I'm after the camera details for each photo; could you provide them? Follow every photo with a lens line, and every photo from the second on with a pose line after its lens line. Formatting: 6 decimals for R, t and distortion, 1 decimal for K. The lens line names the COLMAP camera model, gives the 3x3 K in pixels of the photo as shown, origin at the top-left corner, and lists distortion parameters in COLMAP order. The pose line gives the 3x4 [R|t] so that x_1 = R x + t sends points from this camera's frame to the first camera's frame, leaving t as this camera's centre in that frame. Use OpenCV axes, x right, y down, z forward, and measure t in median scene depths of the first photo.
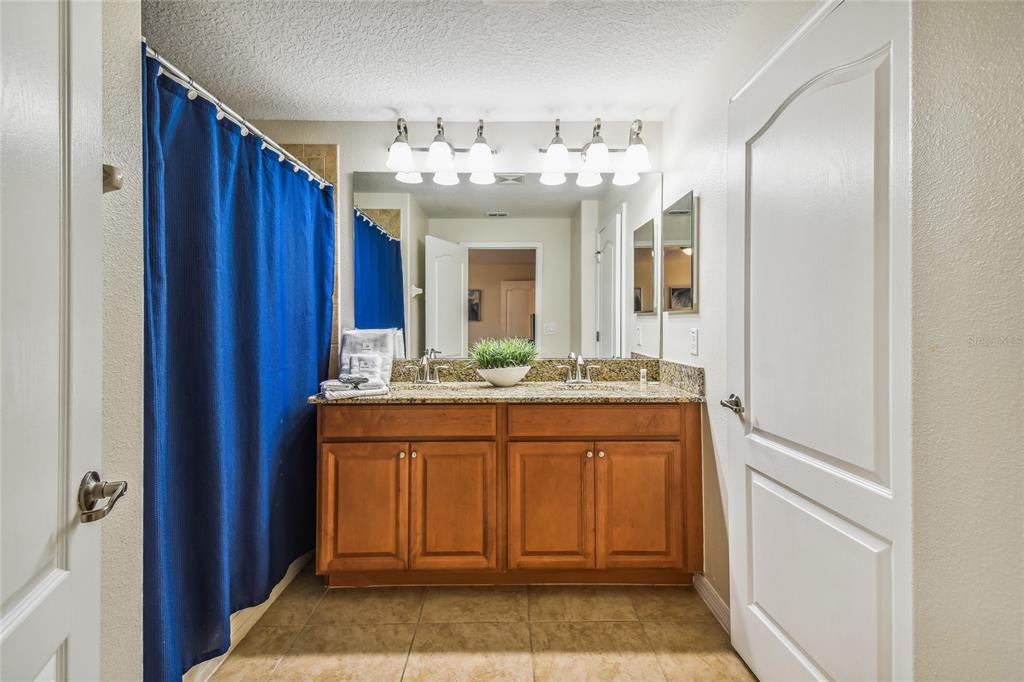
lens RADIAL K [[454.6, 0, 512.3], [0, 454.6, 330.7], [0, 0, 1]] dist [0.022718, 0.000102]
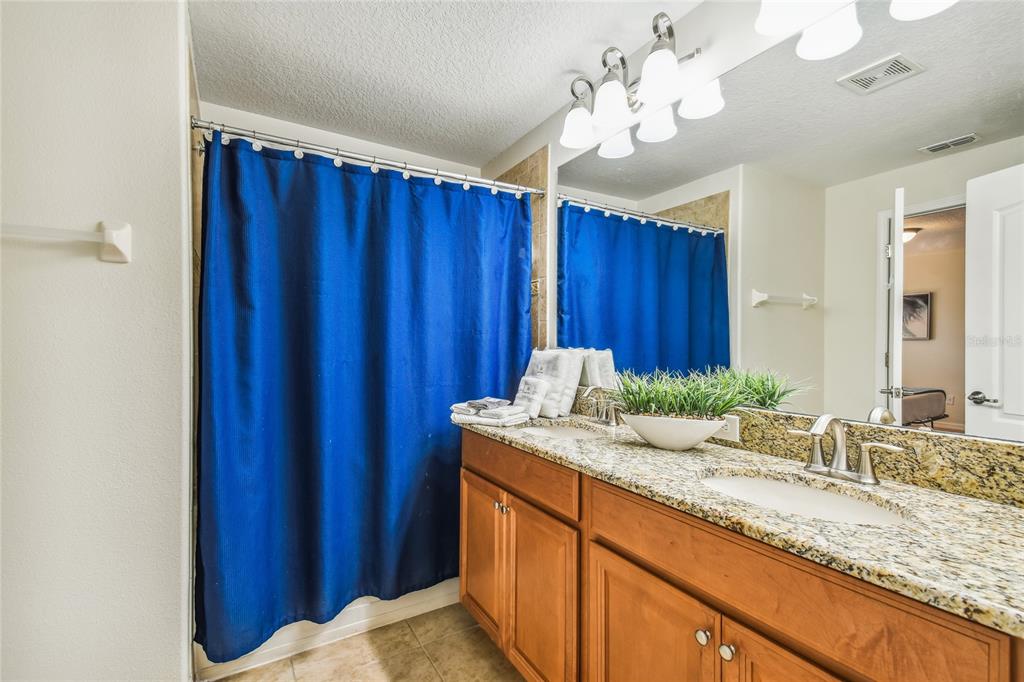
lens RADIAL K [[454.6, 0, 508.4], [0, 454.6, 352.7], [0, 0, 1]] dist [0.022718, 0.000102]
pose [[0.499164, 0.013231, -0.866407, 0.449497], [-0.012892, 0.999886, 0.007842, -0.001381], [0.866412, 0.007256, 0.499278, 0.608805]]
